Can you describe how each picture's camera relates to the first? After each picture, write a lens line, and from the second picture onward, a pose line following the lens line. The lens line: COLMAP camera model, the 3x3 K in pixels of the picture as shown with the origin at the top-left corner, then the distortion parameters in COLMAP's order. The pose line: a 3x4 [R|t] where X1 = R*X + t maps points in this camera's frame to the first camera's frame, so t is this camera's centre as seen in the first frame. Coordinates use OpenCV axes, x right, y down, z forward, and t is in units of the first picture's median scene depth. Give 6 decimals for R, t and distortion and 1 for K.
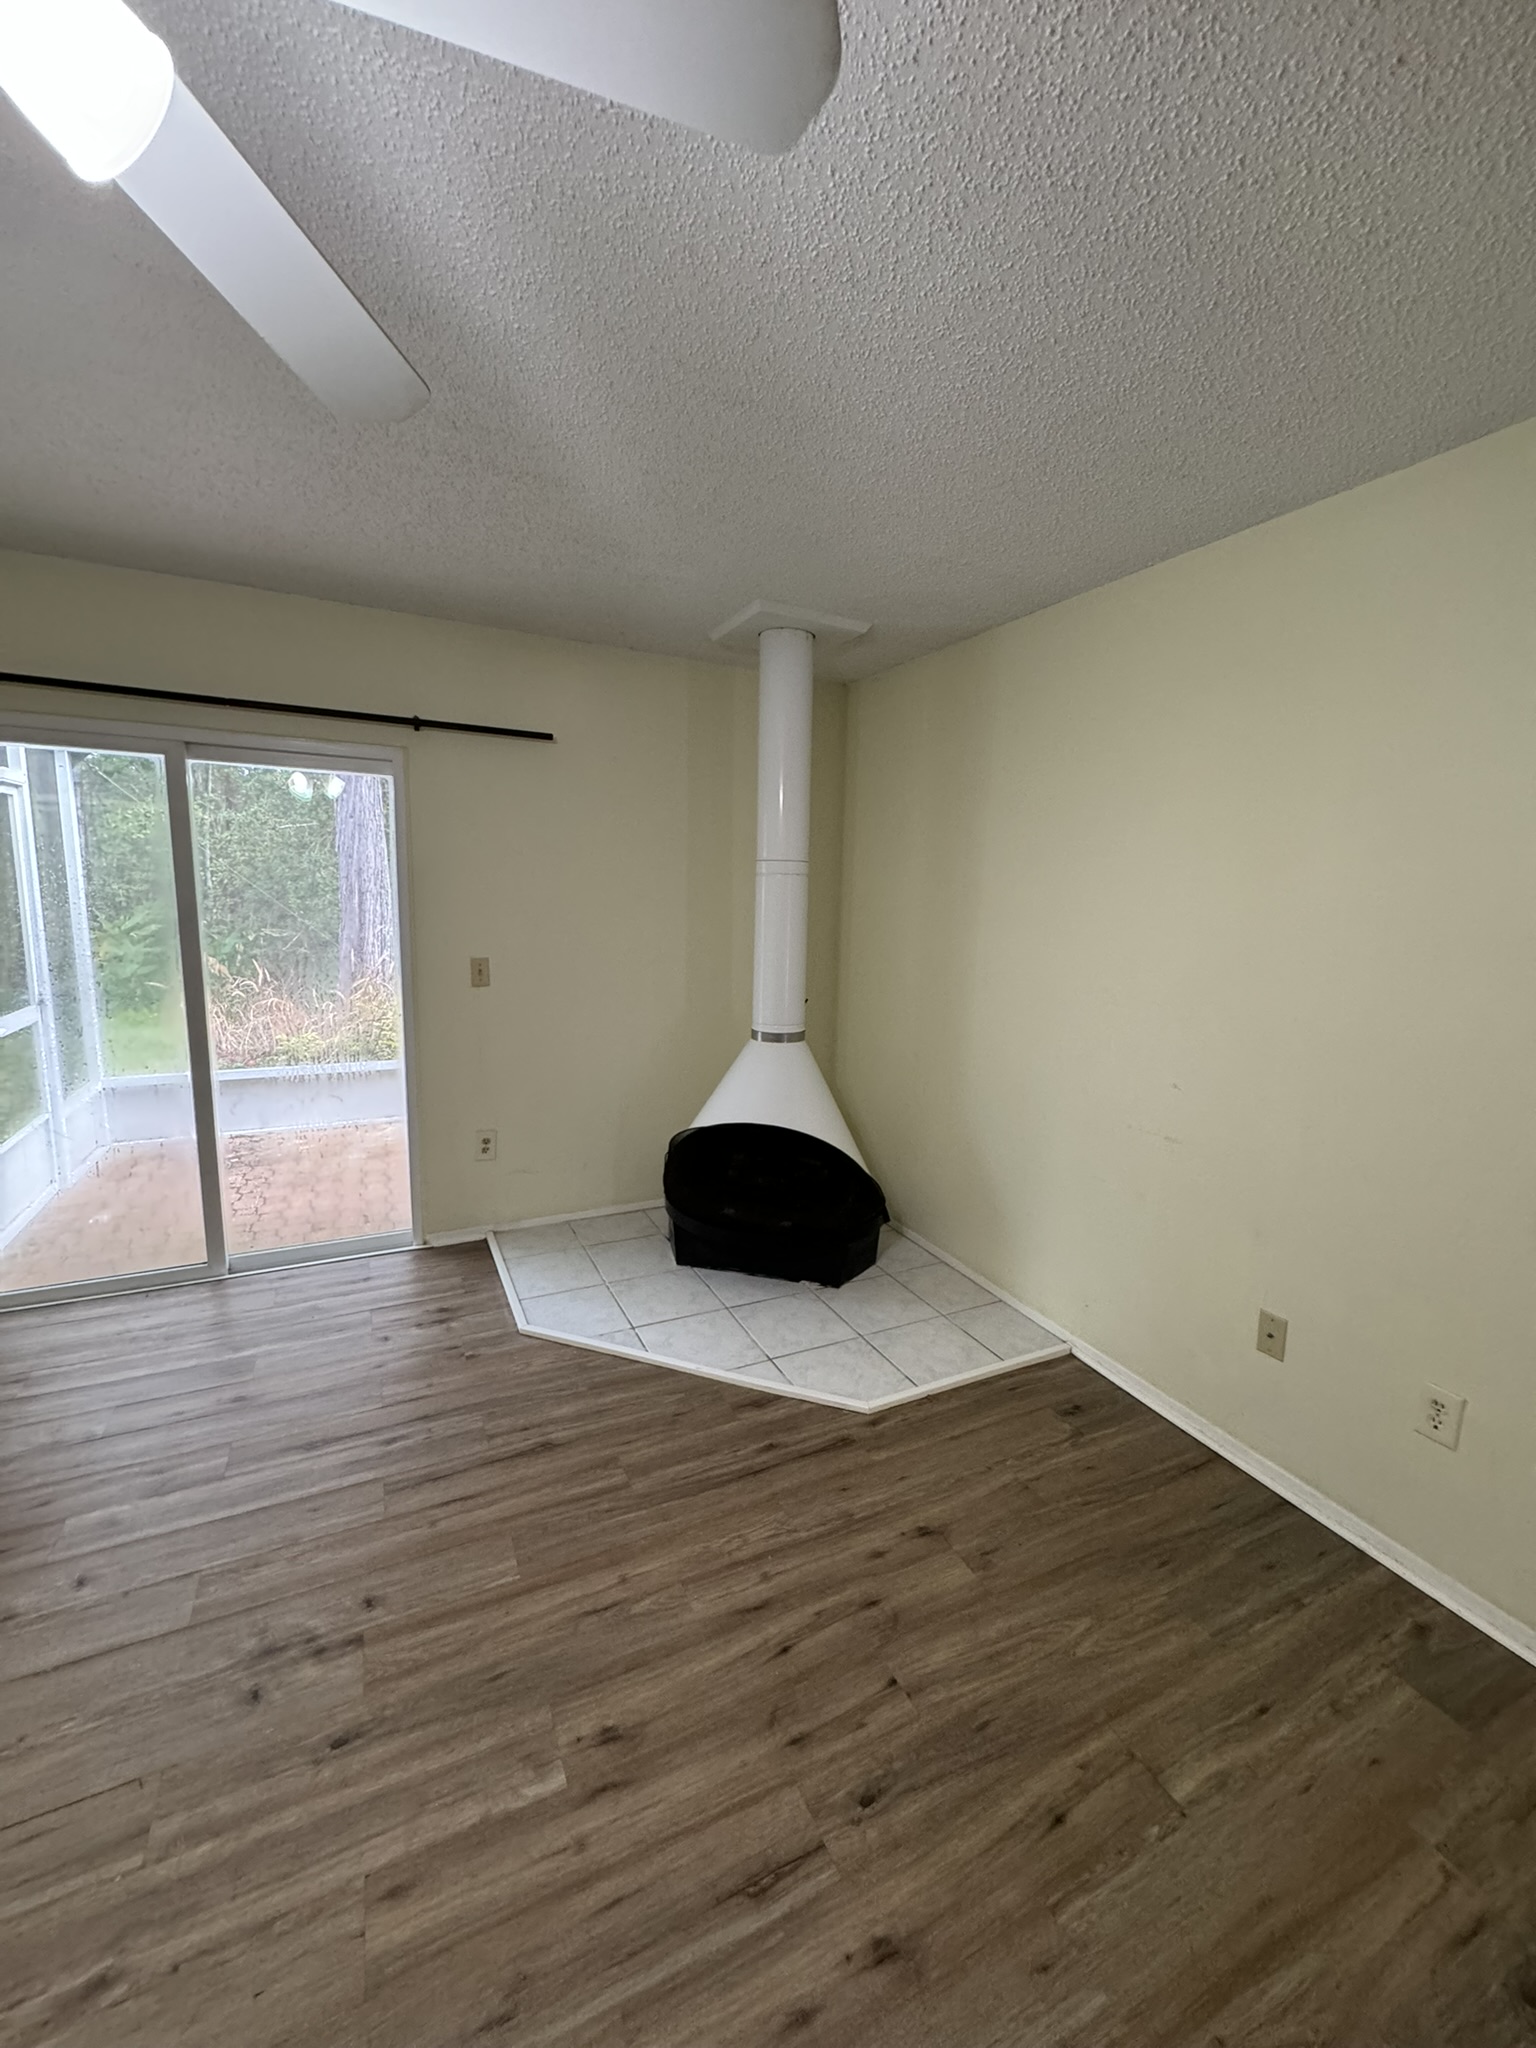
lens RADIAL K [[819.3, 0, 772.3], [0, 819.3, 1016.4], [0, 0, 1]] dist [-0.000971, -0.000097]
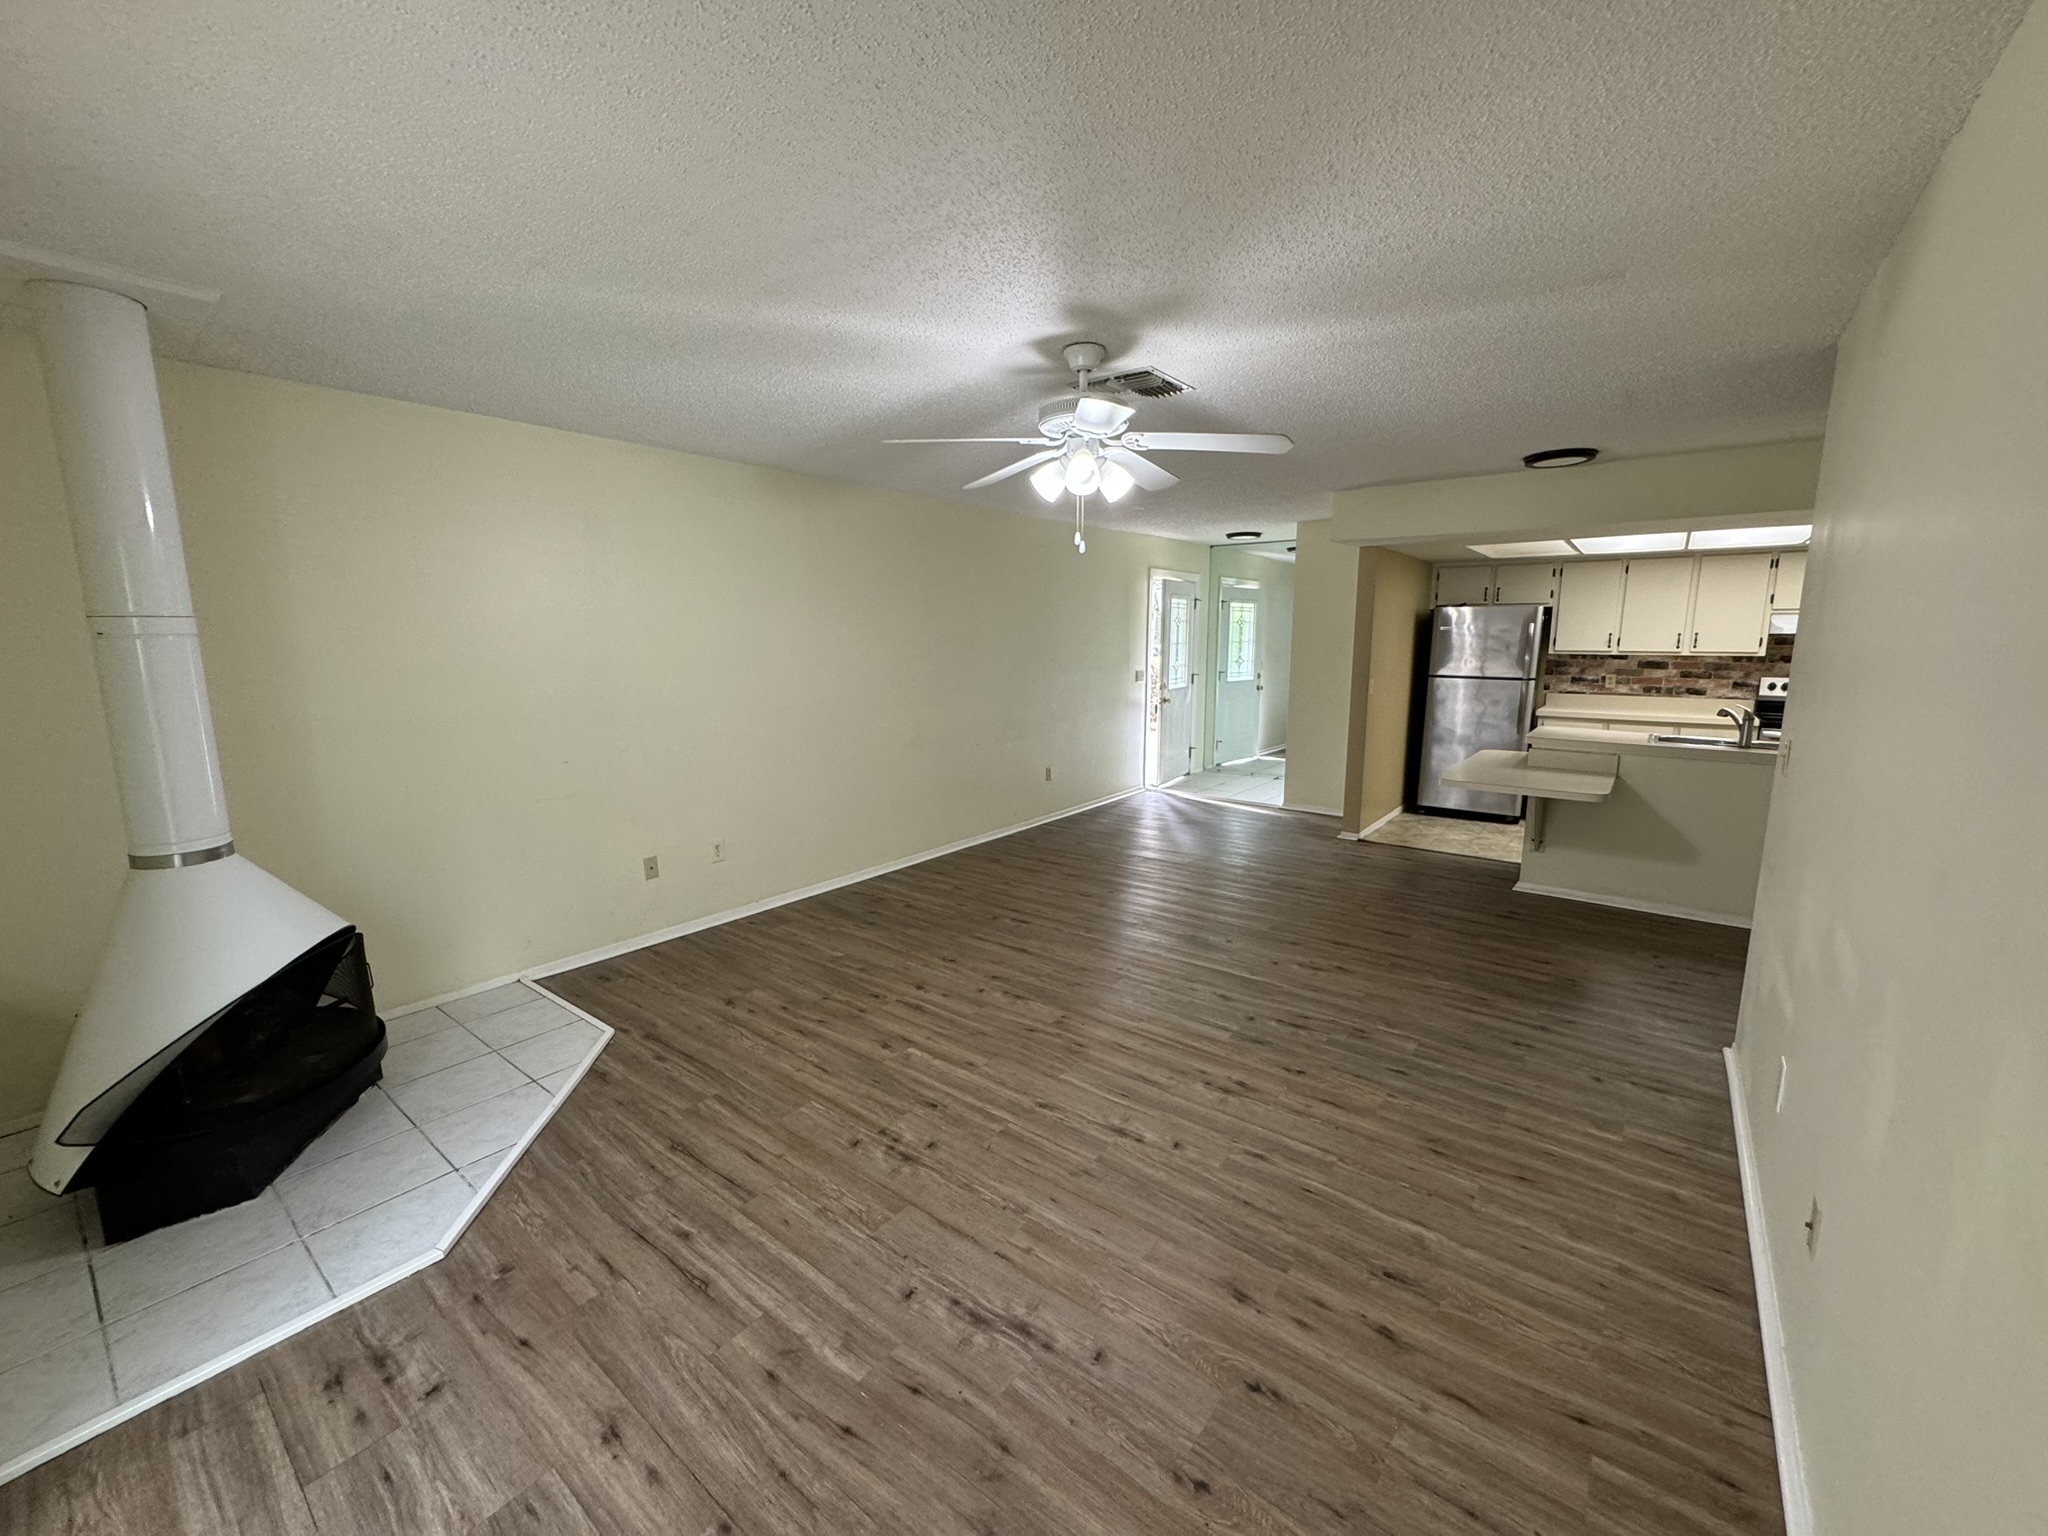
lens RADIAL K [[819.3, 0, 1027.4], [0, 819.3, 769.2], [0, 0, 1]] dist [-0.000971, -0.000097]
pose [[-0.438091, -0.177615, 0.881209, -1.850477], [0.127405, 0.958122, 0.256456, -0.275401], [-0.889856, 0.224622, -0.397116, 1.186392]]
